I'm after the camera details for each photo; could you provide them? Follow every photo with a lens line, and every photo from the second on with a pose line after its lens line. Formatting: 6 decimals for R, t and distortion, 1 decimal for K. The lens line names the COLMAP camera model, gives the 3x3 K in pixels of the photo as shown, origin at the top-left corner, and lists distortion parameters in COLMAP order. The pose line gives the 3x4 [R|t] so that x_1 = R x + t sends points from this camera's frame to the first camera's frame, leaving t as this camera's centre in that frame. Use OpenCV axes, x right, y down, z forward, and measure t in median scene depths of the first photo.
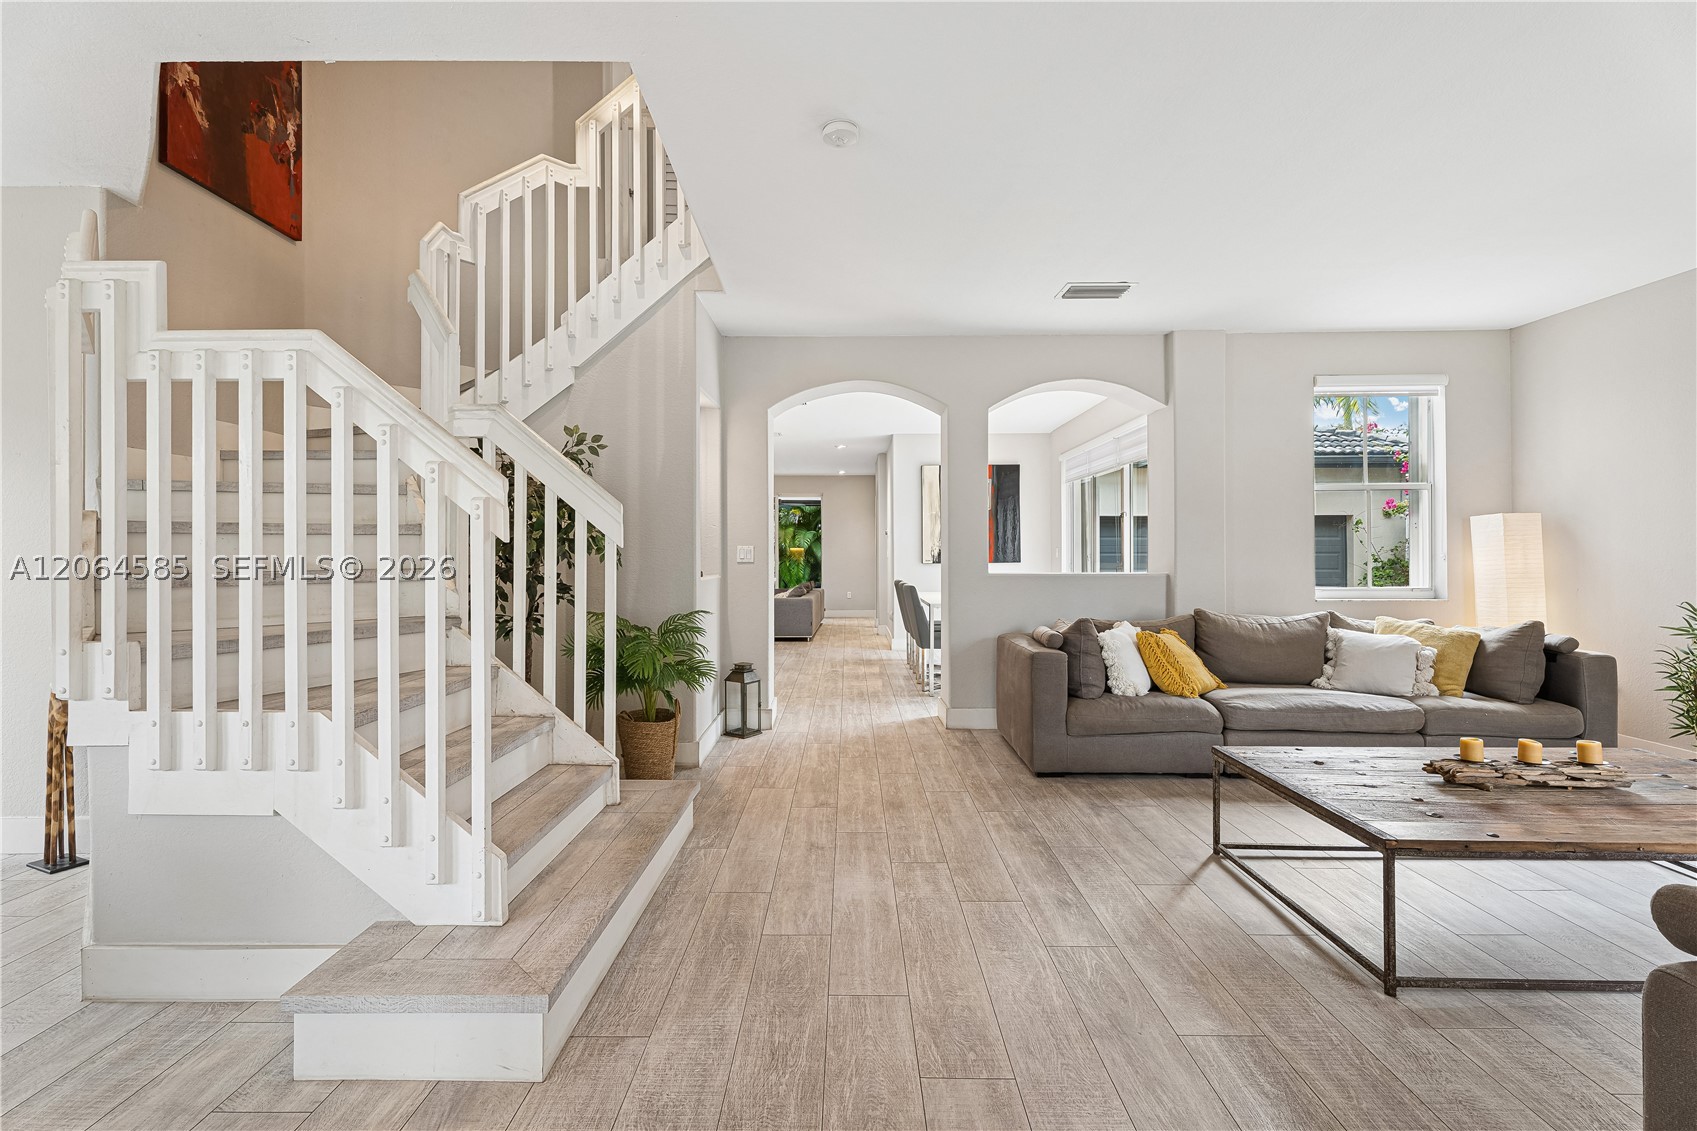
lens RADIAL K [[753.0, 0, 849.9], [0, 753.0, 559.2], [0, 0, 1]] dist [0.001675, -0.001489]
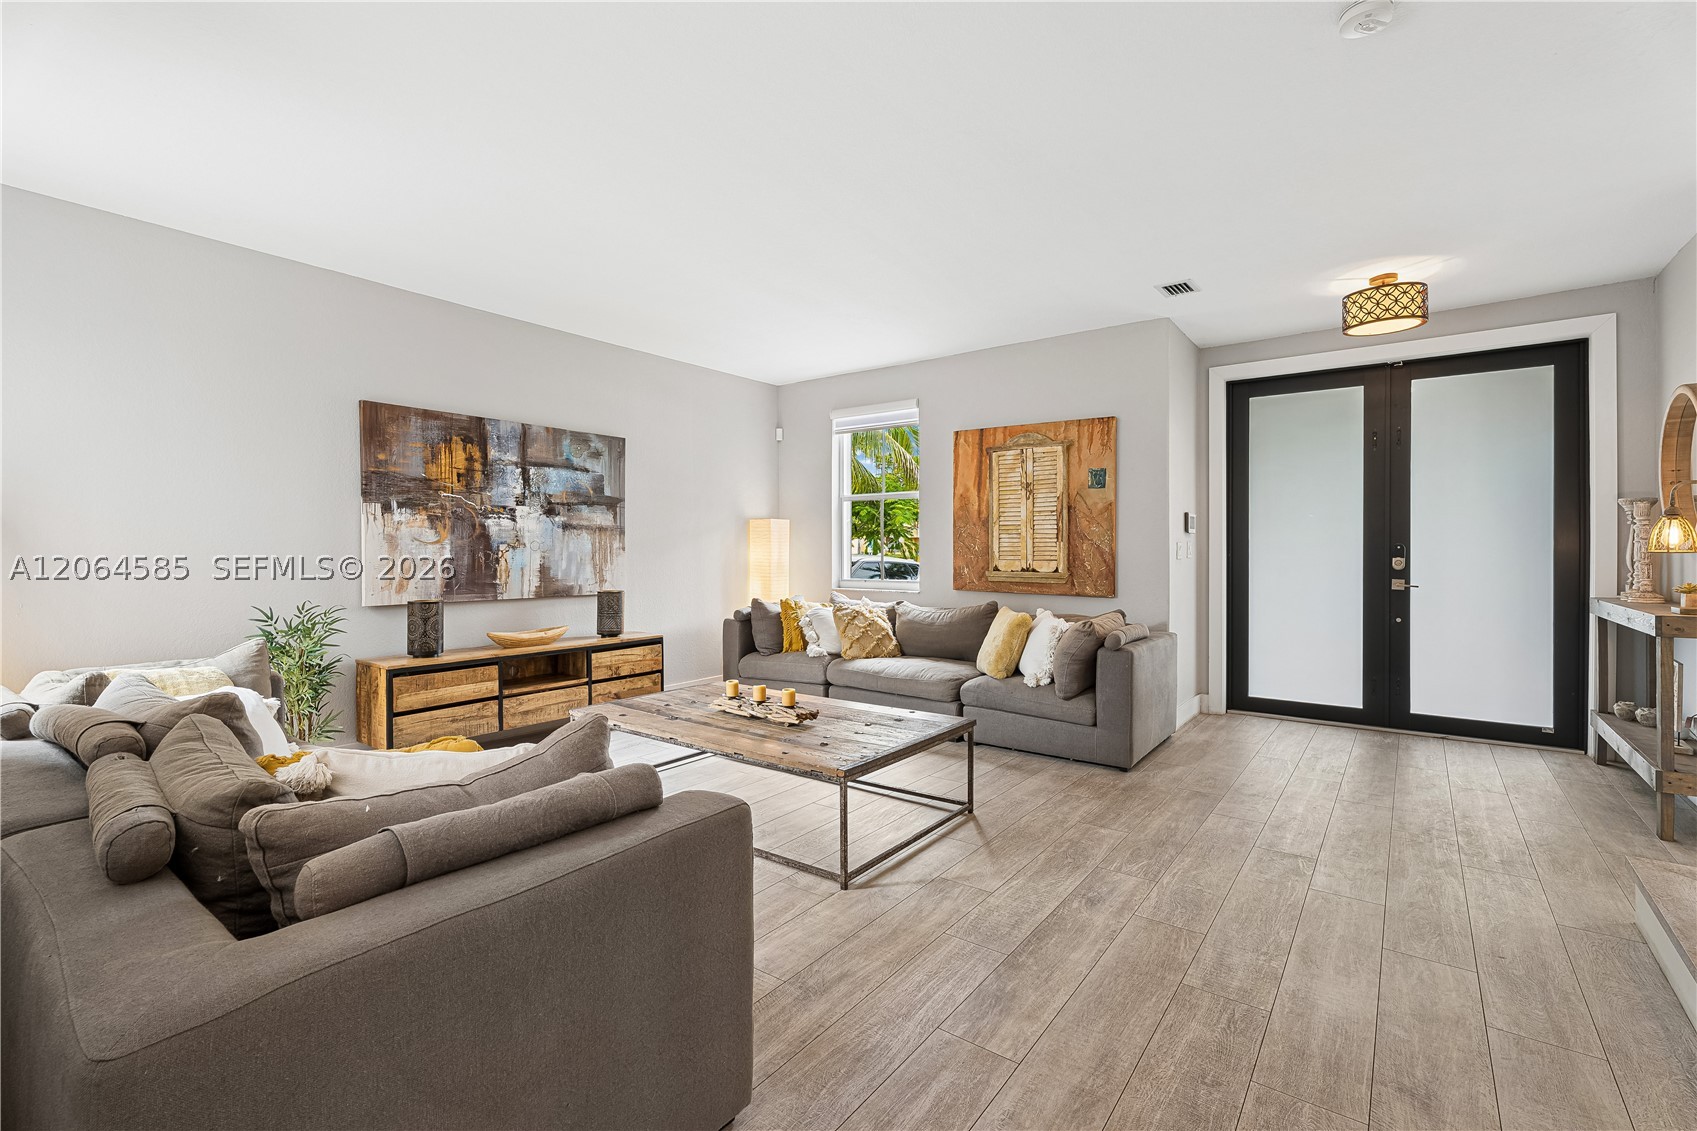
lens RADIAL K [[753.0, 0, 842.5], [0, 753.0, 557.0], [0, 0, 1]] dist [0.001675, -0.001489]
pose [[-0.799380, -0.003299, 0.600817, -0.042496], [0.005480, 0.999903, 0.012781, -0.008712], [-0.600801, 0.013509, -0.799284, 1.815352]]
